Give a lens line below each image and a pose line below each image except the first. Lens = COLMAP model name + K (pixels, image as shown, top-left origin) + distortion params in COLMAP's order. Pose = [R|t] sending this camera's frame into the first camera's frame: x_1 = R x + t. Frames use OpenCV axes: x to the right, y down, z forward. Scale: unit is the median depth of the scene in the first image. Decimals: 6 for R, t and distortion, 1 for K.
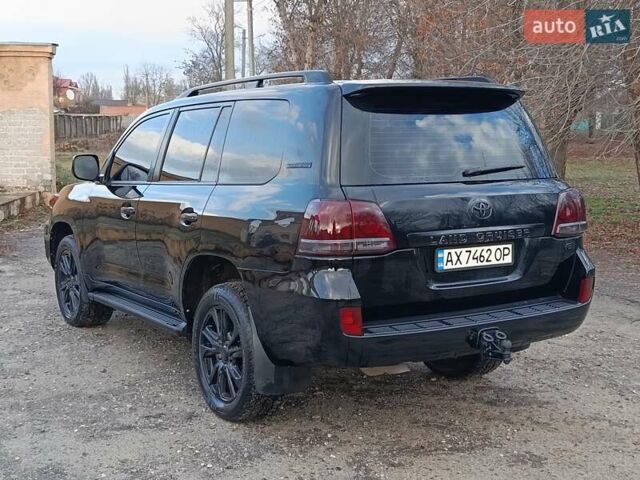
lens RADIAL K [[875.9, 0, 322.7], [0, 875.9, 239.5], [0, 0, 1]] dist [0.119016, -0.096067]
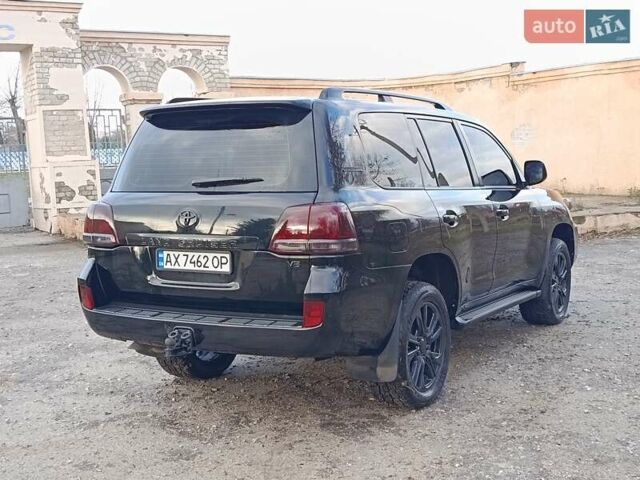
lens RADIAL K [[875.9, 0, 322.7], [0, 875.9, 239.5], [0, 0, 1]] dist [0.119016, -0.096067]
pose [[0.456000, 0.072410, -0.887029, 1.197572], [-0.078811, 0.996054, 0.040795, -0.063454], [0.886483, 0.051306, 0.459908, 0.634687]]
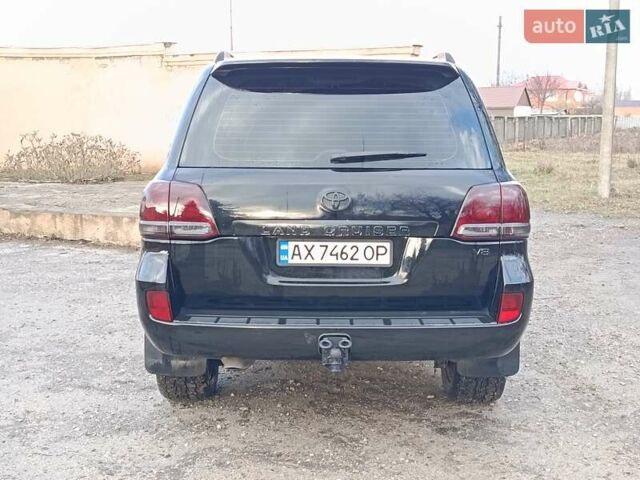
lens RADIAL K [[875.9, 0, 322.7], [0, 875.9, 239.5], [0, 0, 1]] dist [0.119016, -0.096067]
pose [[0.844057, 0.067895, -0.531938, 0.628146], [-0.069183, 0.997450, 0.017535, -0.008583], [0.531772, 0.022001, 0.846602, 0.240296]]
